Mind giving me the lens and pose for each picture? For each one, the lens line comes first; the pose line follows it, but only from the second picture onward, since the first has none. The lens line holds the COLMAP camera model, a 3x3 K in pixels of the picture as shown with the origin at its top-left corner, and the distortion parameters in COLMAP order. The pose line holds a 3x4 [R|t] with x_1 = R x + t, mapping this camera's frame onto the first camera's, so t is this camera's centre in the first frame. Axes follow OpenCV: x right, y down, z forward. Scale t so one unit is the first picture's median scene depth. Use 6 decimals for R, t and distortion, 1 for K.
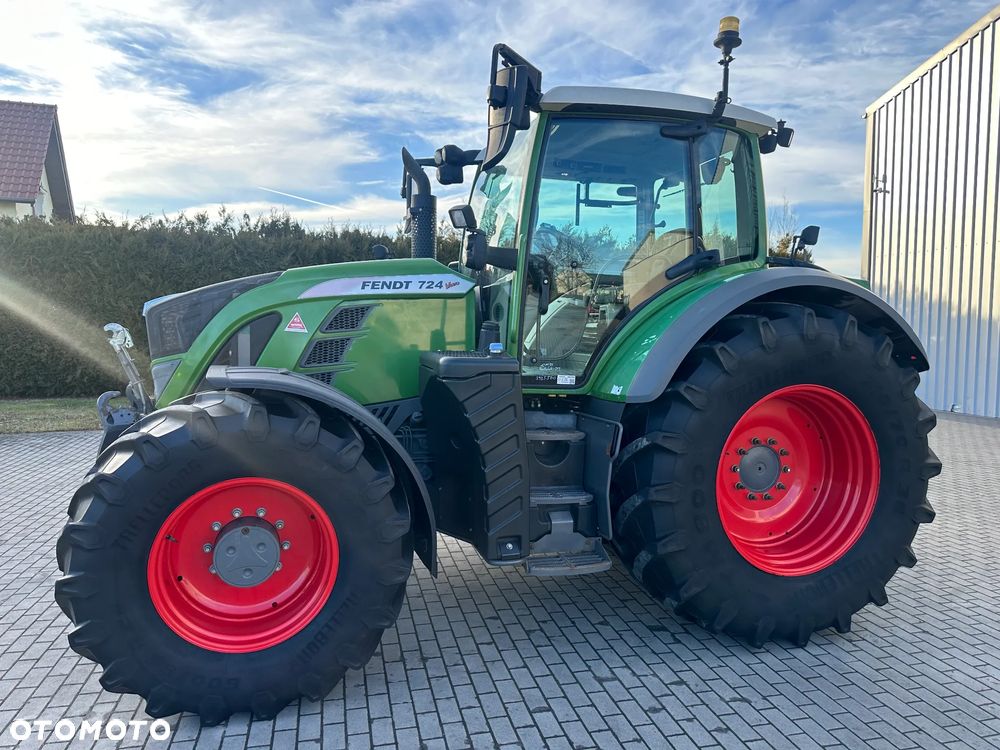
lens RADIAL K [[704.9, 0, 501.2], [0, 704.9, 374.9], [0, 0, 1]] dist [0.036134, -0.038814]
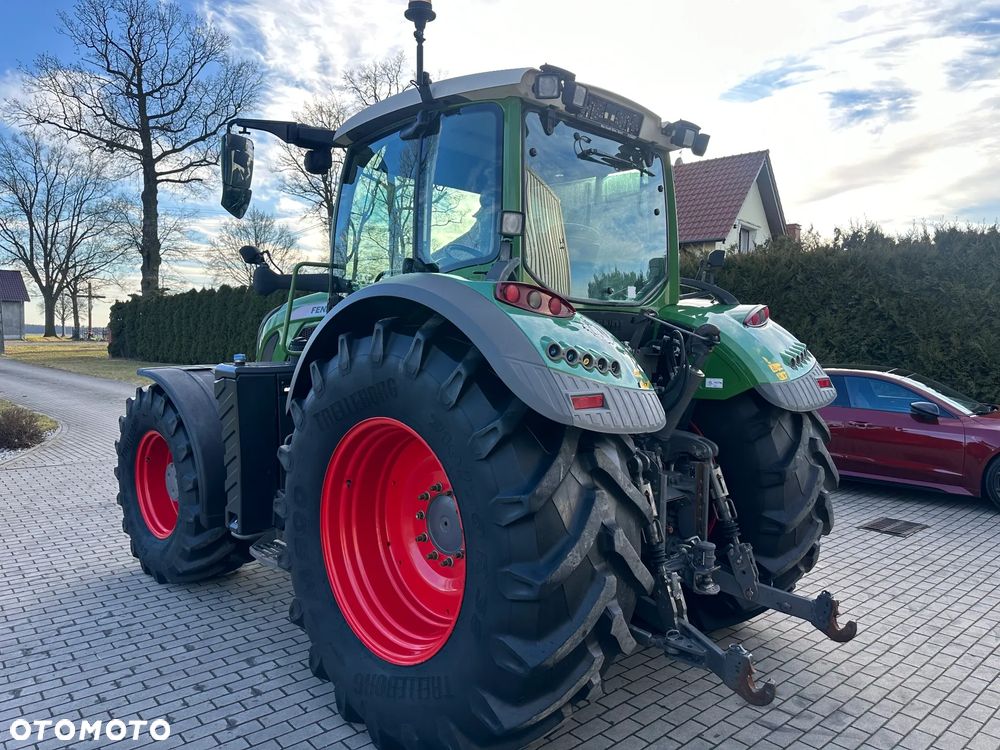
lens RADIAL K [[704.9, 0, 496.1], [0, 704.9, 371.2], [0, 0, 1]] dist [0.036134, -0.038814]
pose [[0.465638, 0.043313, -0.883915, 1.172118], [-0.073114, 0.997270, 0.010352, -0.055532], [0.881950, 0.059806, 0.467533, 0.725955]]
